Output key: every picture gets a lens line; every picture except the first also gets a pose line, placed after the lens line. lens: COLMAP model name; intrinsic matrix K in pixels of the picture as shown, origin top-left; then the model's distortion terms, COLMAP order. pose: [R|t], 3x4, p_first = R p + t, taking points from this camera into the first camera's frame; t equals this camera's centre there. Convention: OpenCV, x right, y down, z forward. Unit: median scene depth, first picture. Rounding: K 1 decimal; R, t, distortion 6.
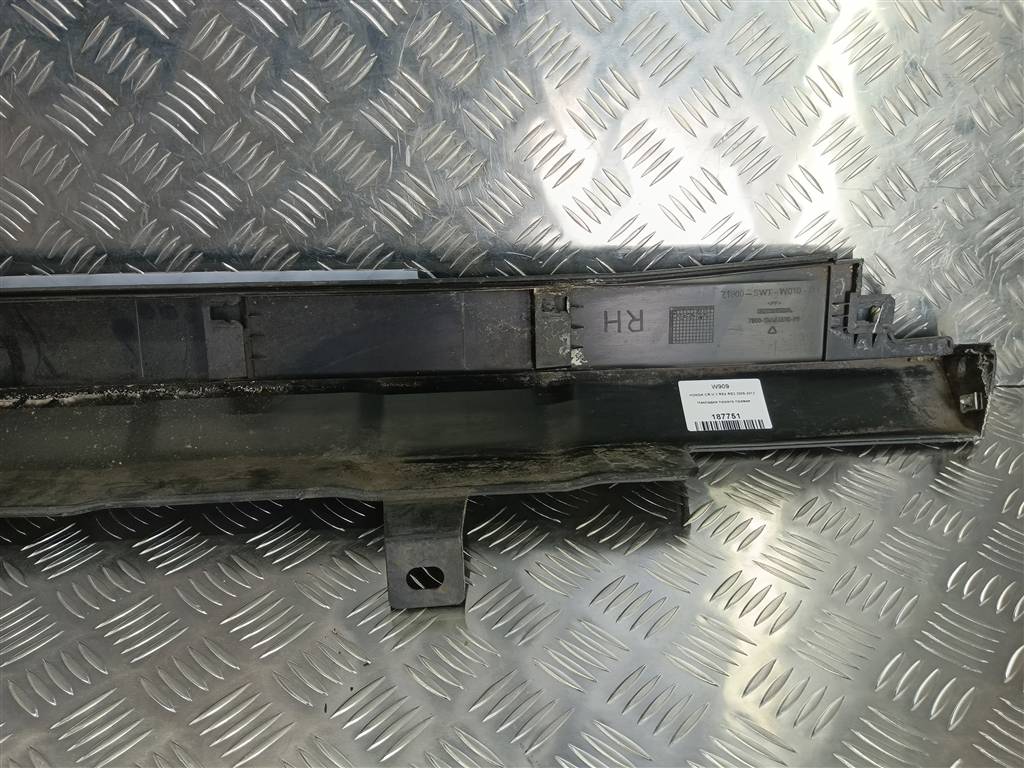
lens RADIAL K [[955.2, 0, 512.0], [0, 955.2, 384.0], [0, 0, 1]] dist [0.005678, -0.014415]
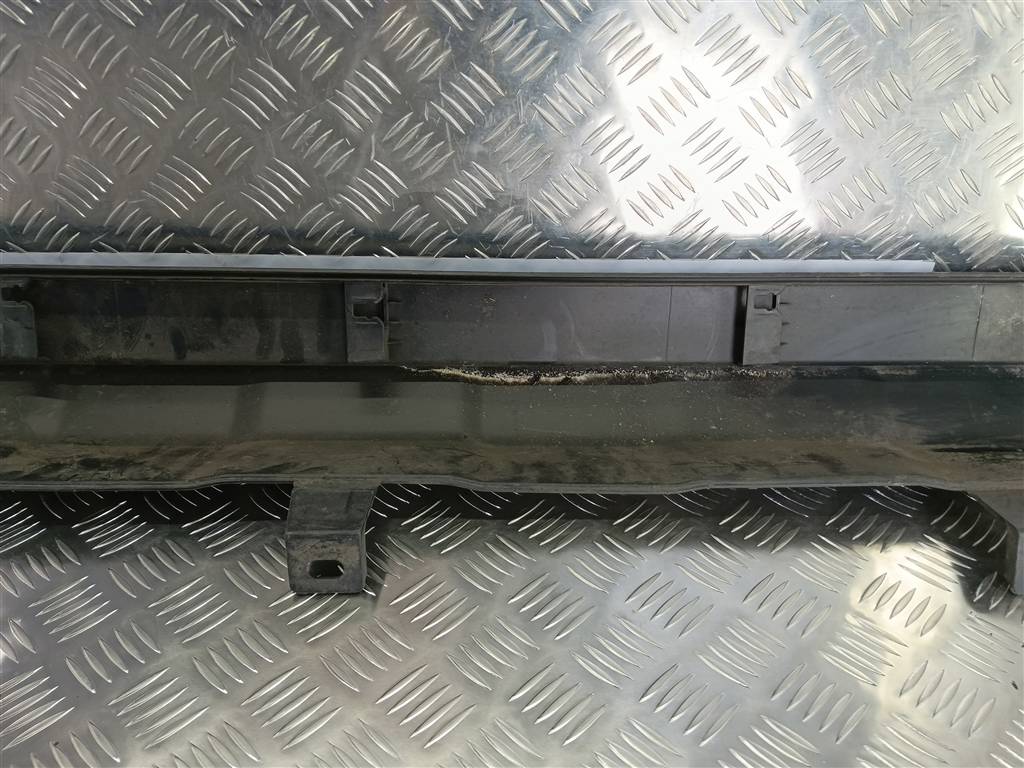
lens RADIAL K [[955.2, 0, 512.0], [0, 955.2, 384.0], [0, 0, 1]] dist [0.005678, -0.014415]
pose [[0.999439, 0.032240, -0.009058, -0.156743], [-0.032186, 0.999464, 0.006049, 0.005653], [0.009248, -0.005754, 0.999941, -0.004711]]
